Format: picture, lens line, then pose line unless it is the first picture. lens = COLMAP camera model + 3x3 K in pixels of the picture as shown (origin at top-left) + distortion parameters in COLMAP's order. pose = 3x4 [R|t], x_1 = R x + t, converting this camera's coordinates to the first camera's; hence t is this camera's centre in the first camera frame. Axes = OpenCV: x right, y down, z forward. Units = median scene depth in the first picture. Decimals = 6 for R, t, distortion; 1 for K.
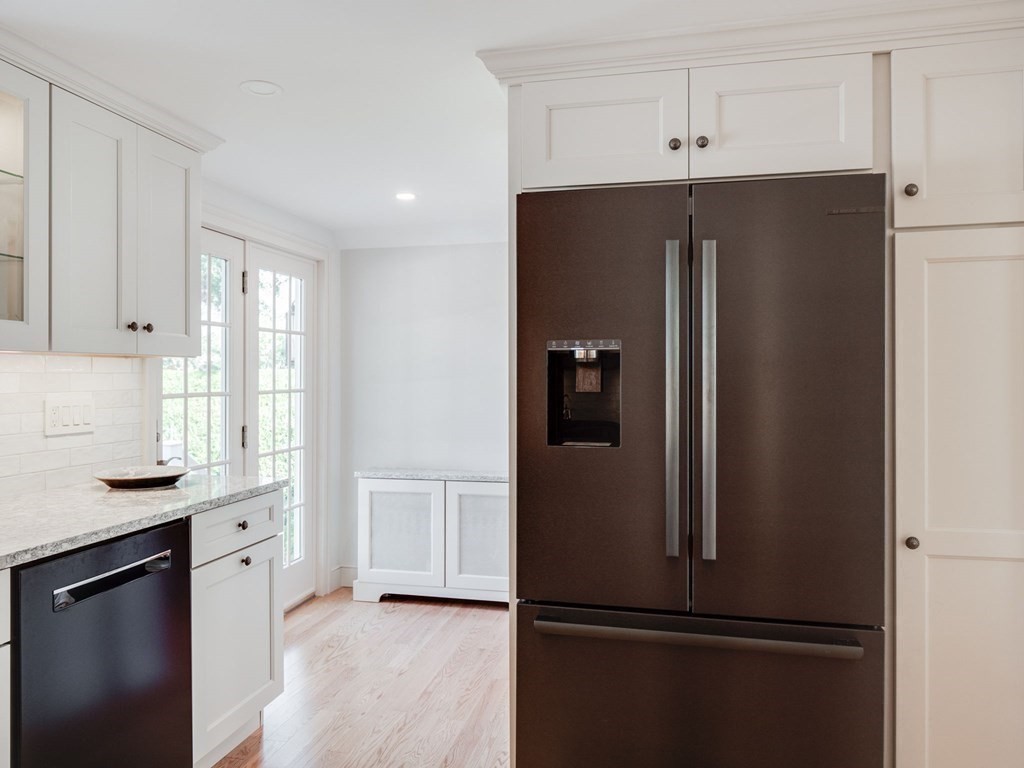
lens RADIAL K [[742.5, 0, 512.0], [0, 742.5, 384.0], [0, 0, 1]] dist [0.003498, 0.000887]
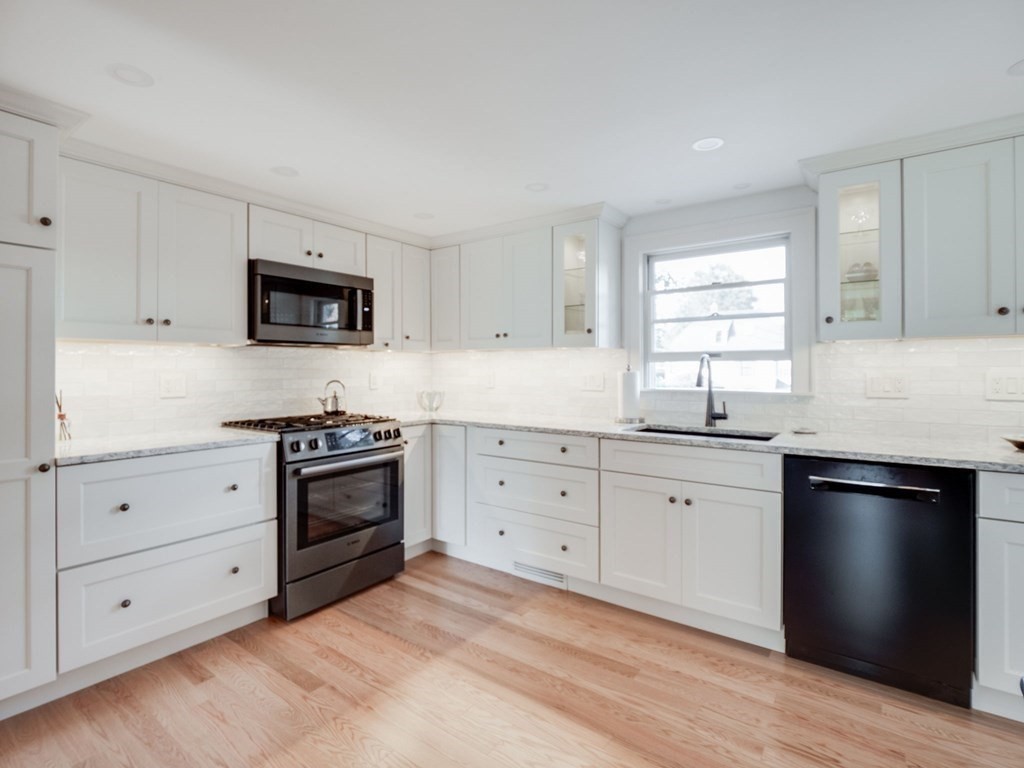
lens RADIAL K [[503.9, 0, 508.3], [0, 503.9, 374.1], [0, 0, 1]] dist [-0.019233, -0.000512]
pose [[-0.404534, 0.012394, -0.914439, 0.575027], [-0.005326, 0.999859, 0.015908, 0.016671], [0.914508, 0.011305, -0.404411, 0.636831]]
